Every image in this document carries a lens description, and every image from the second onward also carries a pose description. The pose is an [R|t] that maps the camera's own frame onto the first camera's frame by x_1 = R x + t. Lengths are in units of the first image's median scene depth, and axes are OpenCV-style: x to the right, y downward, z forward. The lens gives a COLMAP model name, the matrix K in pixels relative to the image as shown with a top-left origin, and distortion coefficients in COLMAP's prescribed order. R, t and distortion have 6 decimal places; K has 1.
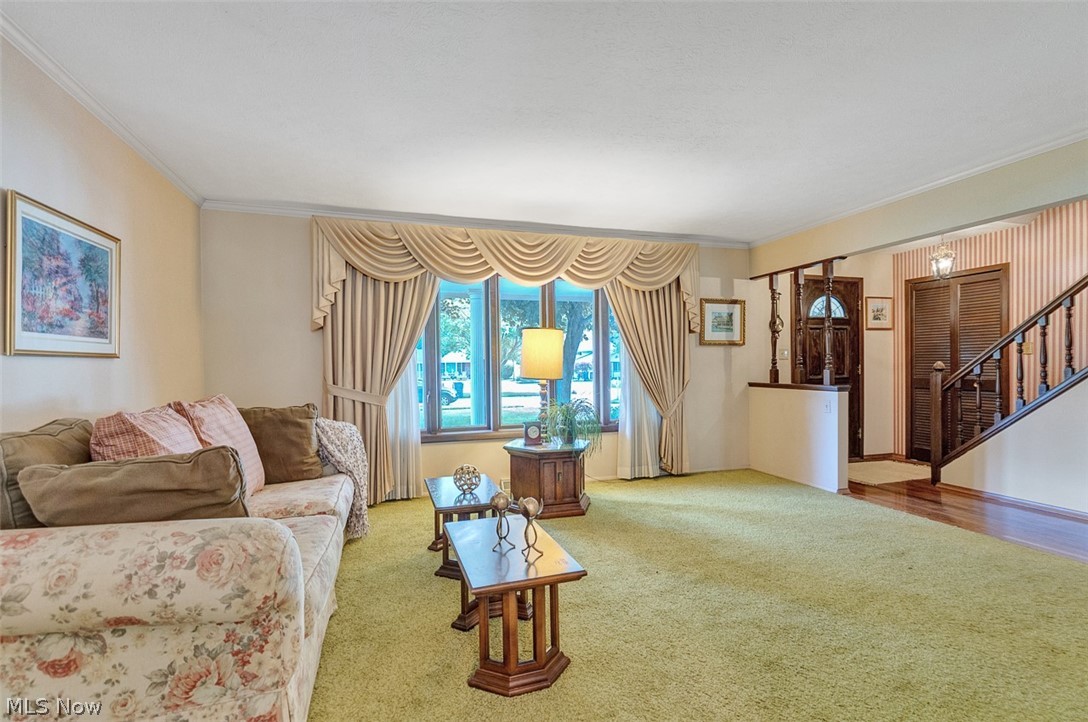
lens RADIAL K [[494.0, 0, 543.6], [0, 494.0, 366.1], [0, 0, 1]] dist [0.014636, -0.003161]
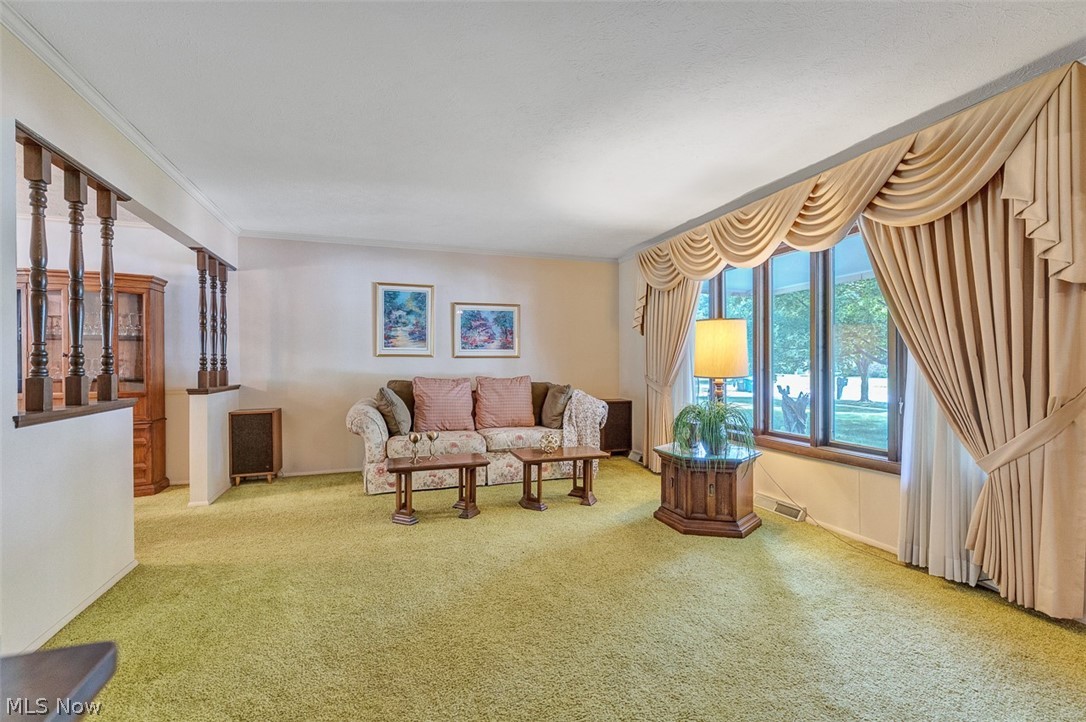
lens RADIAL K [[493.1, 0, 547.9], [0, 493.1, 363.1], [0, 0, 1]] dist [0.014636, -0.003161]
pose [[0.023249, 0.009540, -0.999684, 0.850995], [0.001000, 0.999954, 0.009566, -0.007632], [0.999729, -0.001222, 0.023238, 0.665955]]
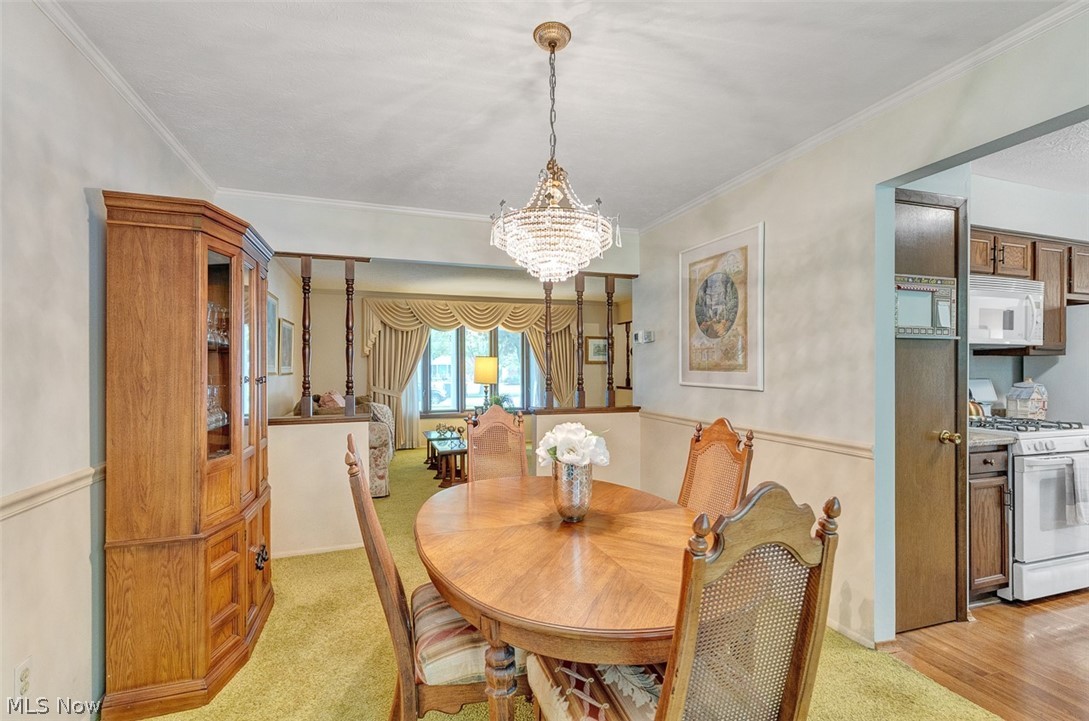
lens RADIAL K [[494.4, 0, 547.7], [0, 494.4, 361.2], [0, 0, 1]] dist [0.014636, -0.003161]
pose [[0.999727, 0.007172, 0.022246, 0.185090], [-0.006894, 0.999897, -0.012549, -0.035723], [-0.022334, 0.012392, 0.999674, -0.851752]]
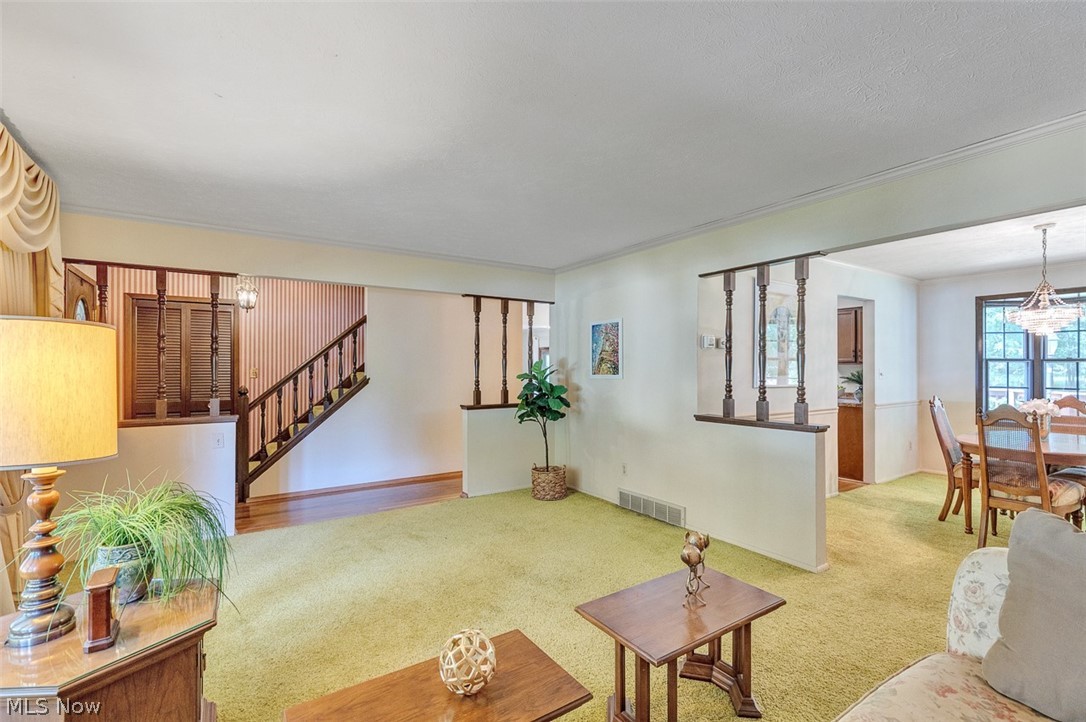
lens RADIAL K [[493.1, 0, 540.6], [0, 493.1, 362.6], [0, 0, 1]] dist [0.014636, -0.003161]
pose [[-0.248182, 0.017936, 0.968547, -0.453866], [0.011191, 0.999815, -0.015648, -0.038794], [-0.968649, 0.006956, -0.248337, 0.736462]]
